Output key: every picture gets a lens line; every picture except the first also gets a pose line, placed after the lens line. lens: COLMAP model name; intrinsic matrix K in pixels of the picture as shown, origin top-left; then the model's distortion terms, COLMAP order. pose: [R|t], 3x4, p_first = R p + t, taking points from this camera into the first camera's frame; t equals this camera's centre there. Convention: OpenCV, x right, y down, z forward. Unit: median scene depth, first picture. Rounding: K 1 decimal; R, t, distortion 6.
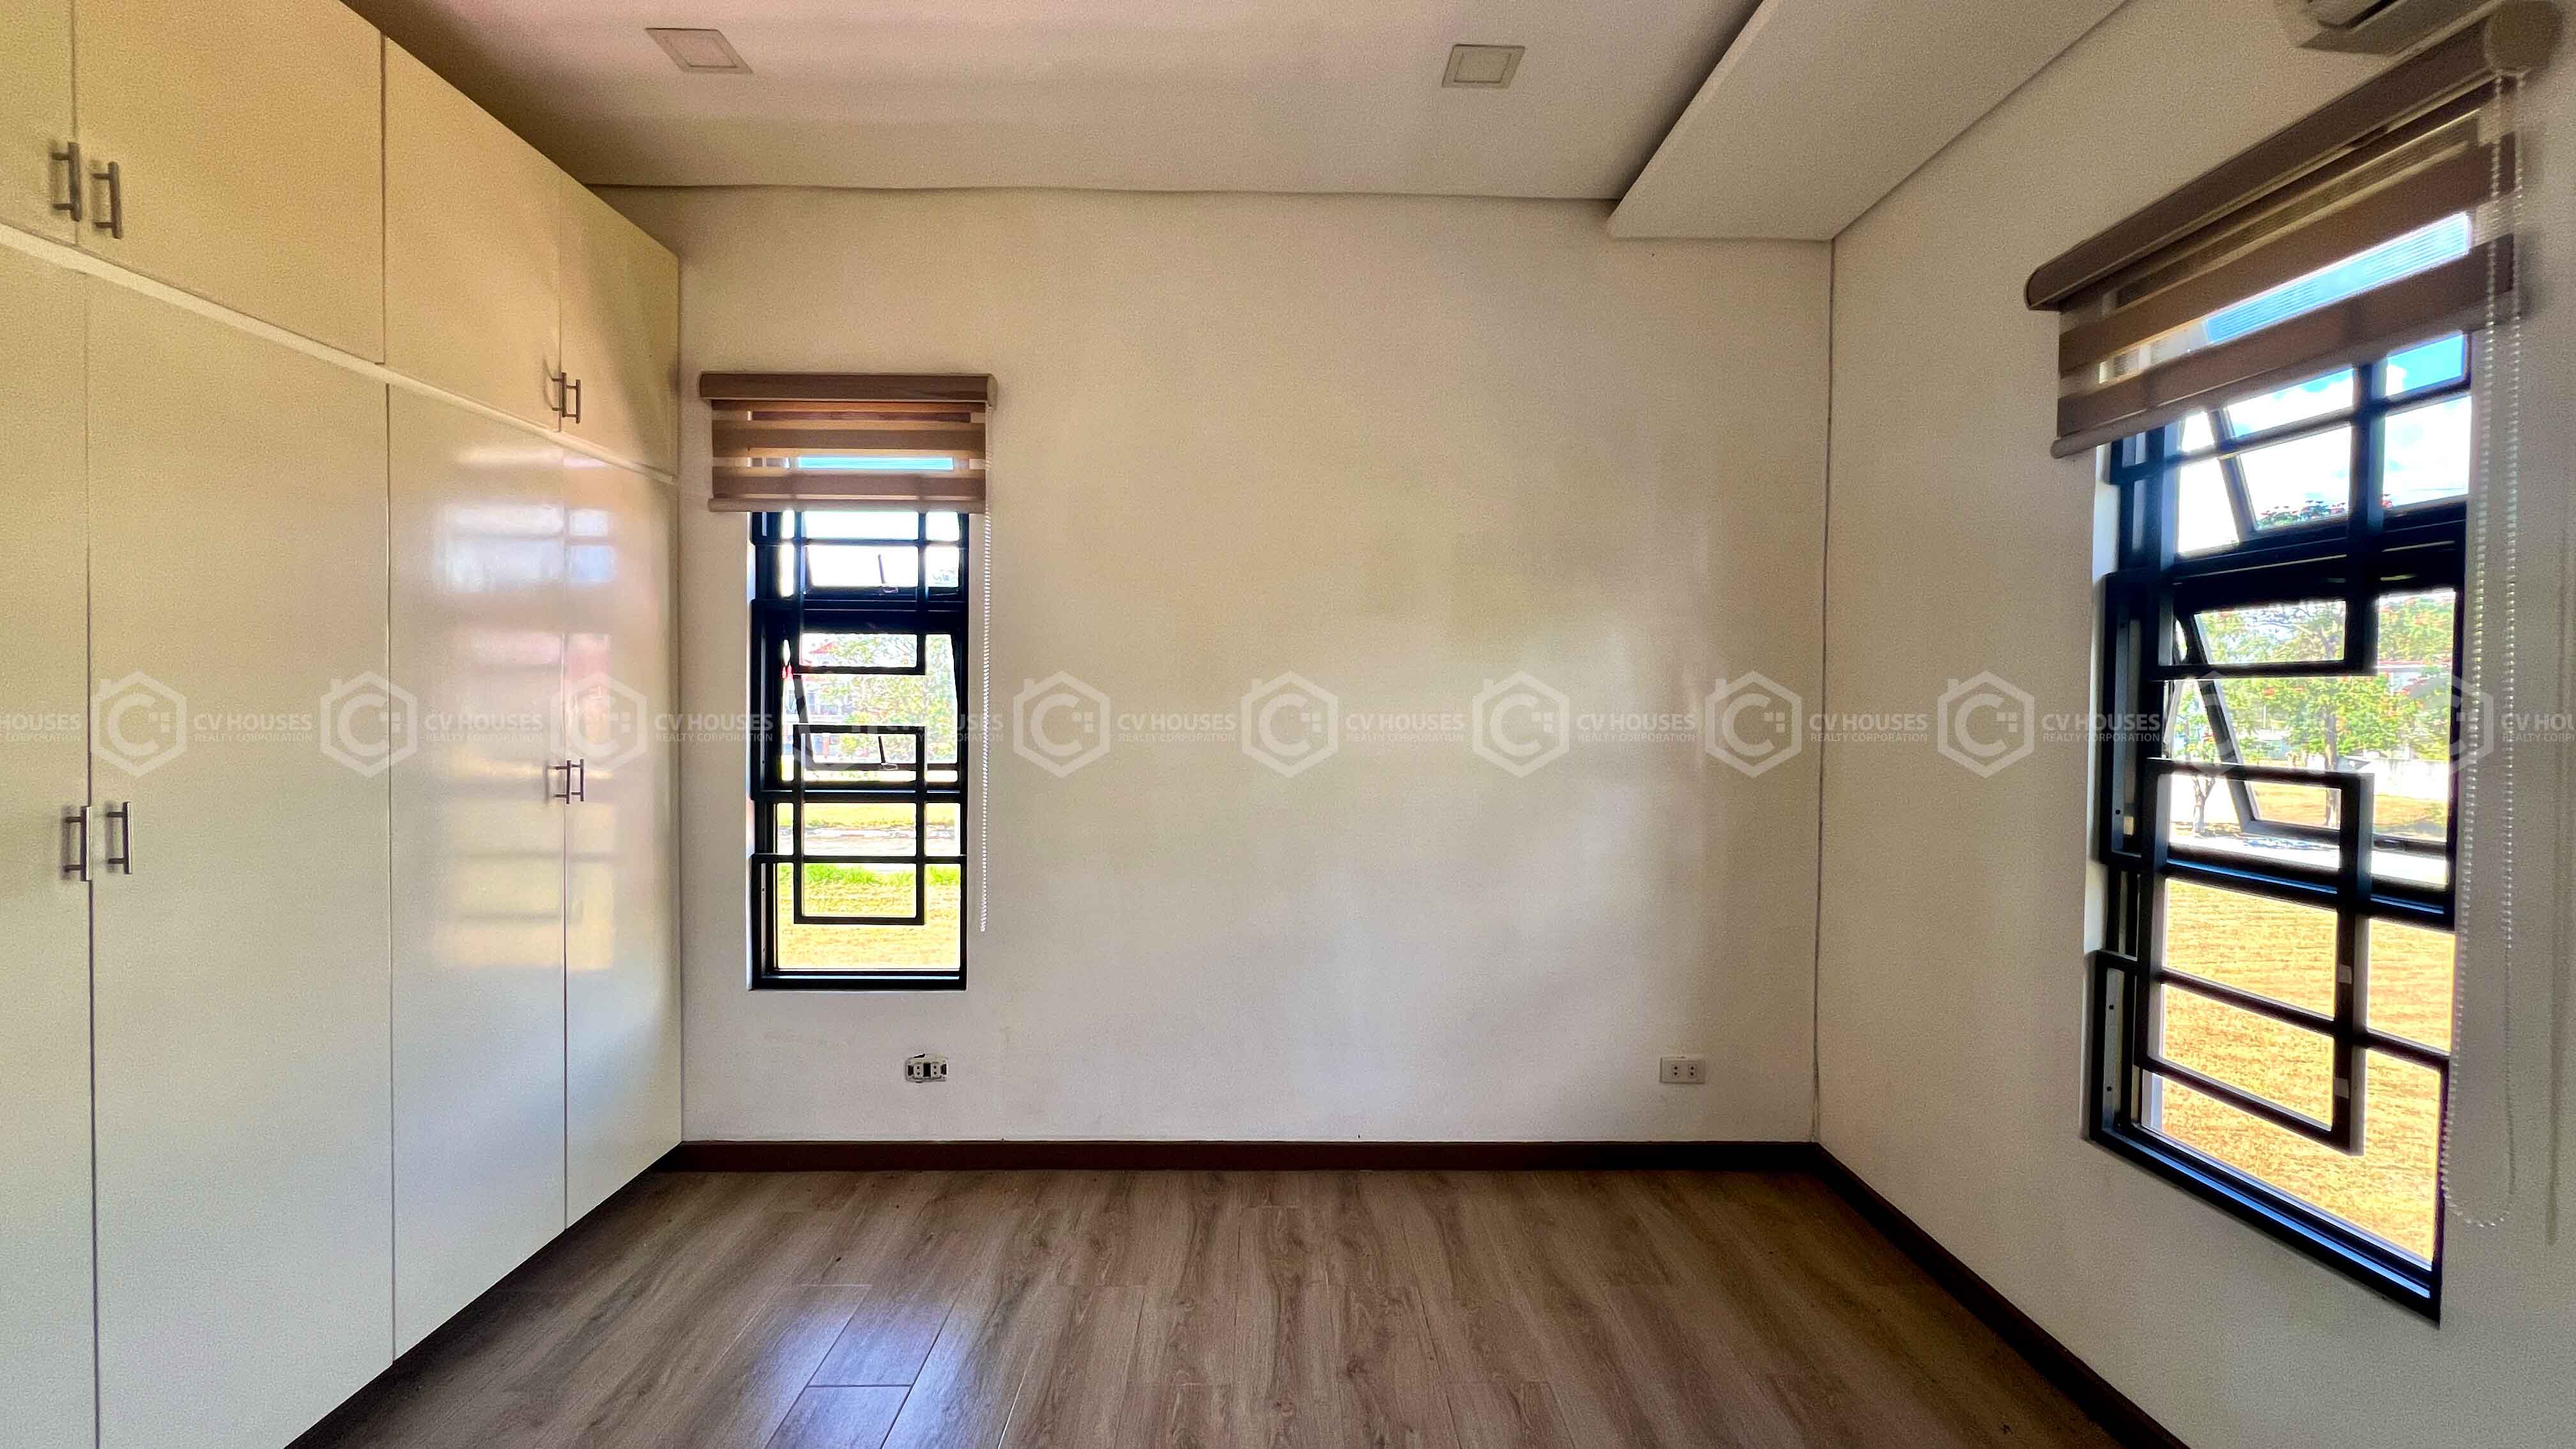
lens RADIAL K [[1051.4, 0, 1288.0], [0, 1051.4, 724.5], [0, 0, 1]] dist [-0.000045, 0.000020]
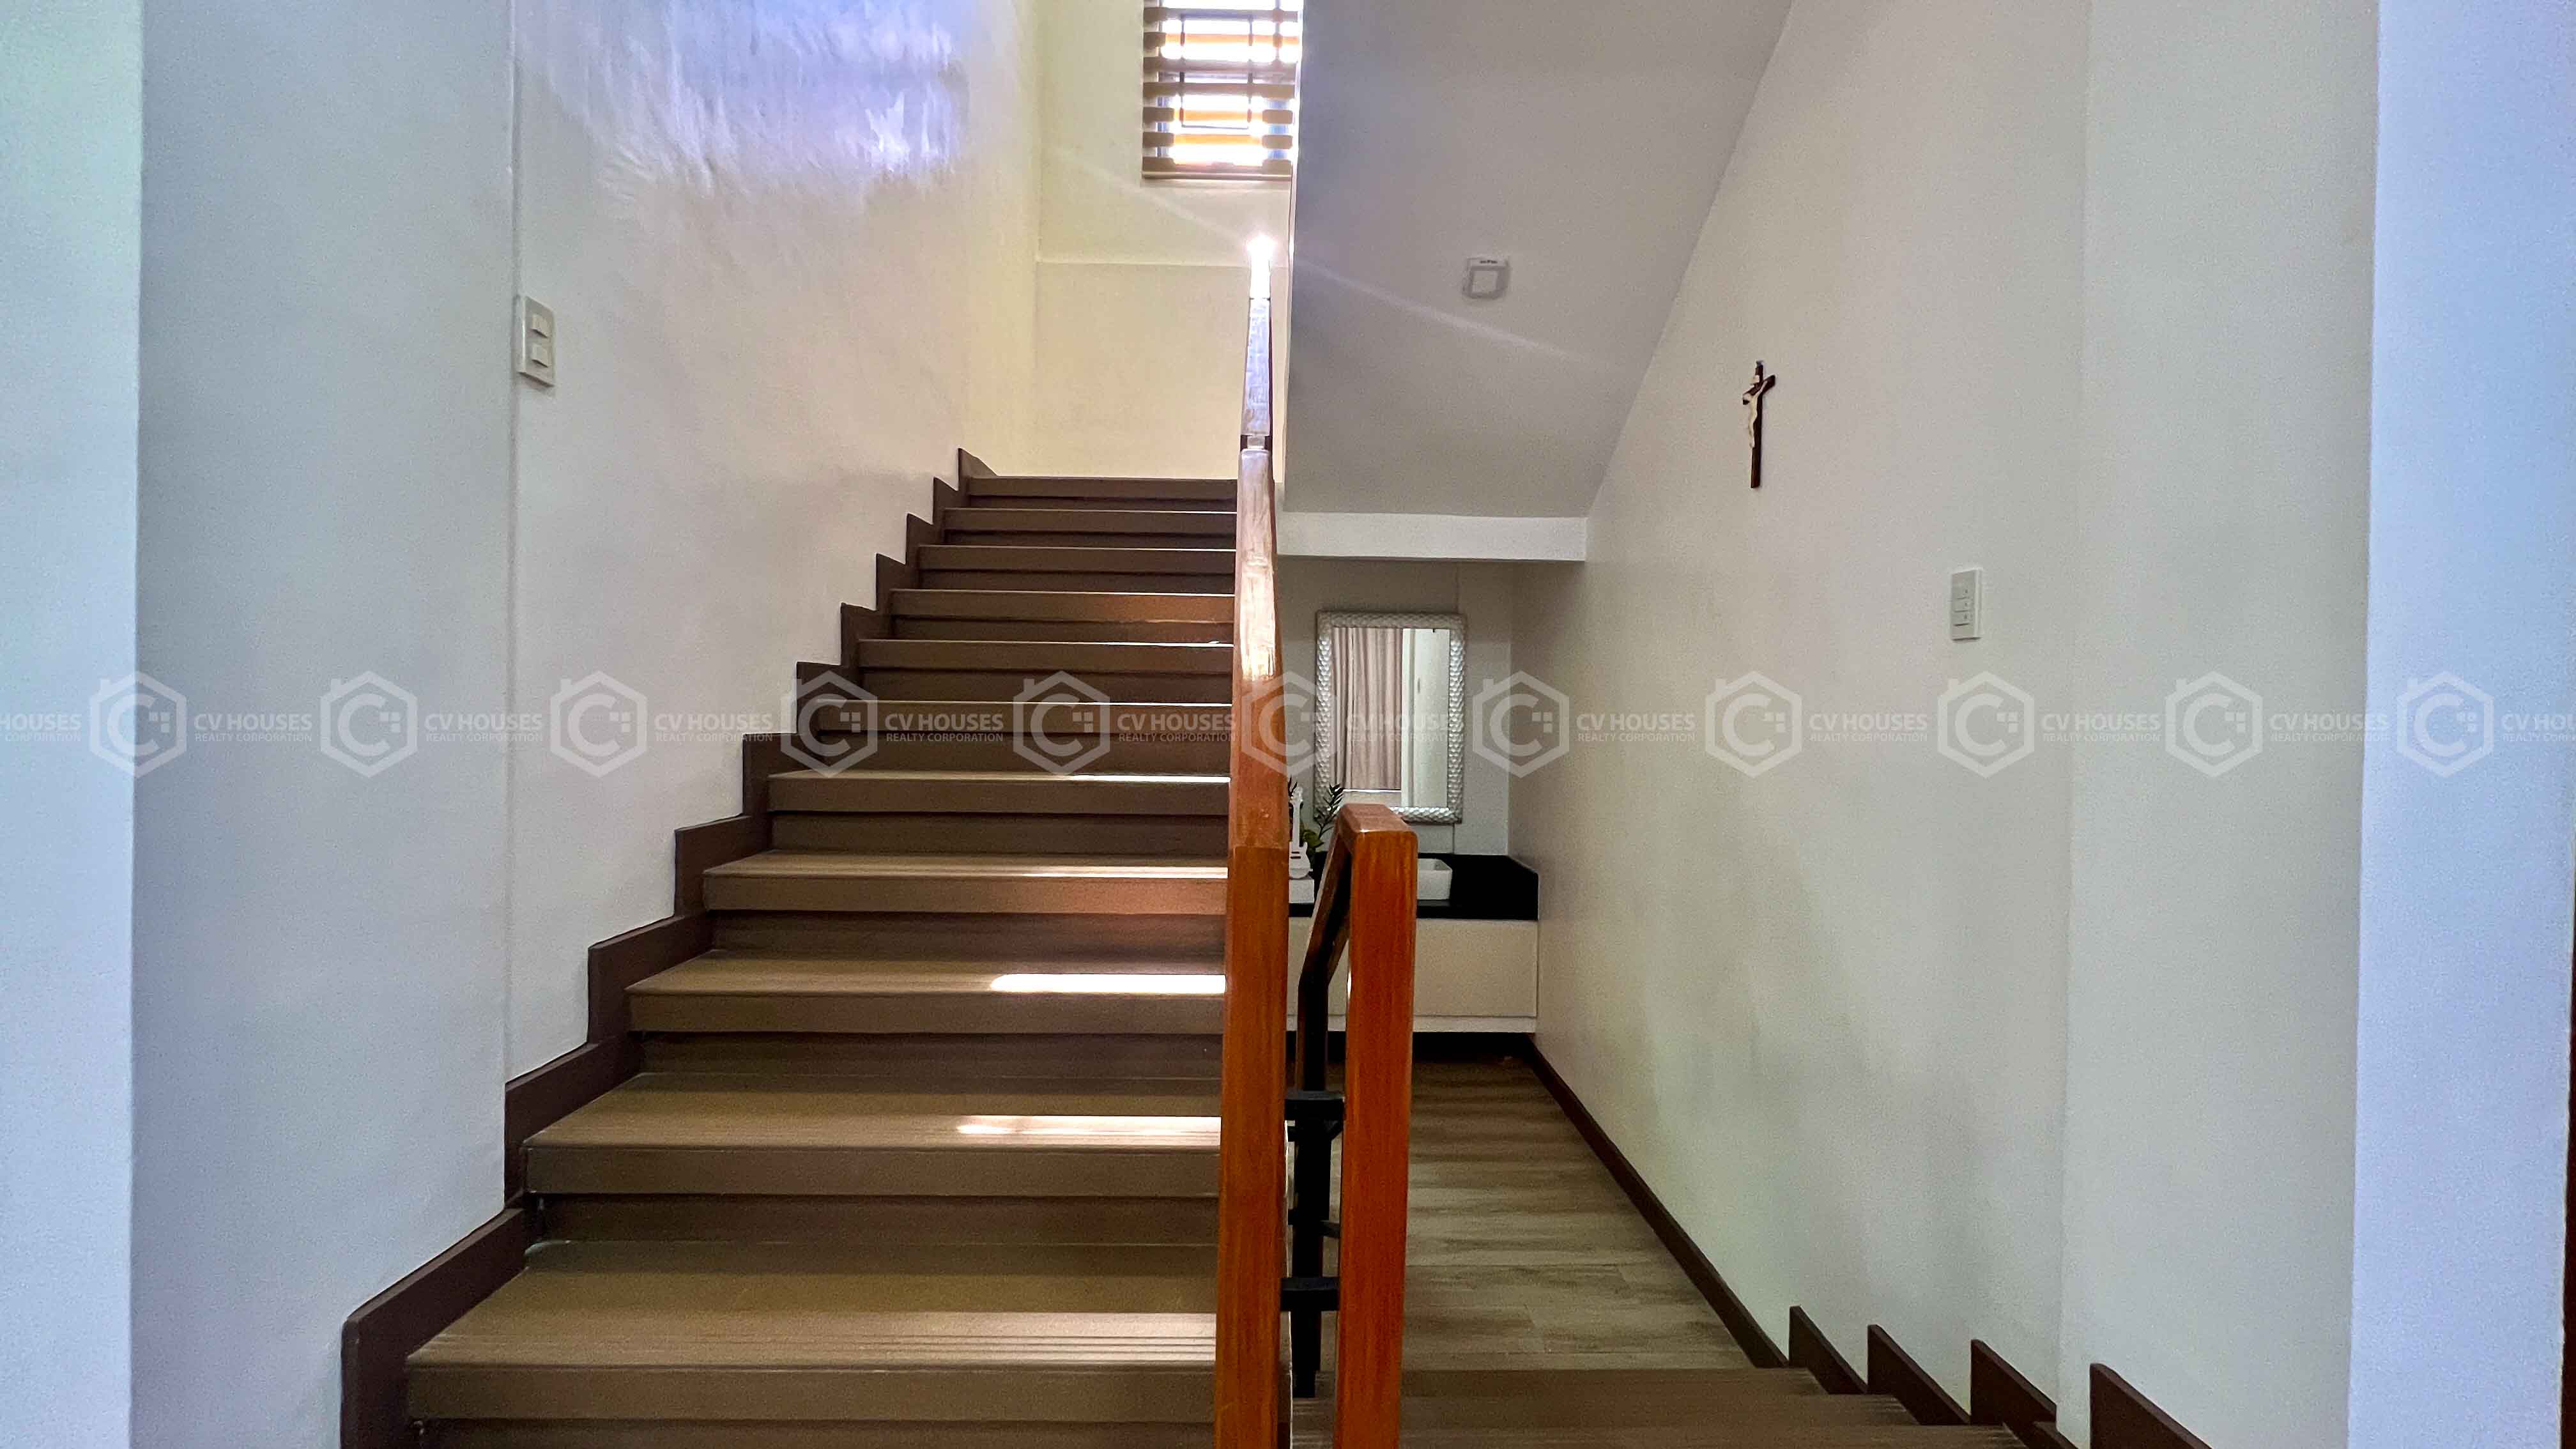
lens RADIAL K [[1053.9, 0, 1288.0], [0, 1053.9, 724.5], [0, 0, 1]] dist [-0.000570, -0.000042]
pose [[1.000000, -0.000105, -0.000791, -0.439027], [0.000105, 1.000000, -0.000265, 0.000022], [0.000791, 0.000265, 1.000000, 0.000380]]
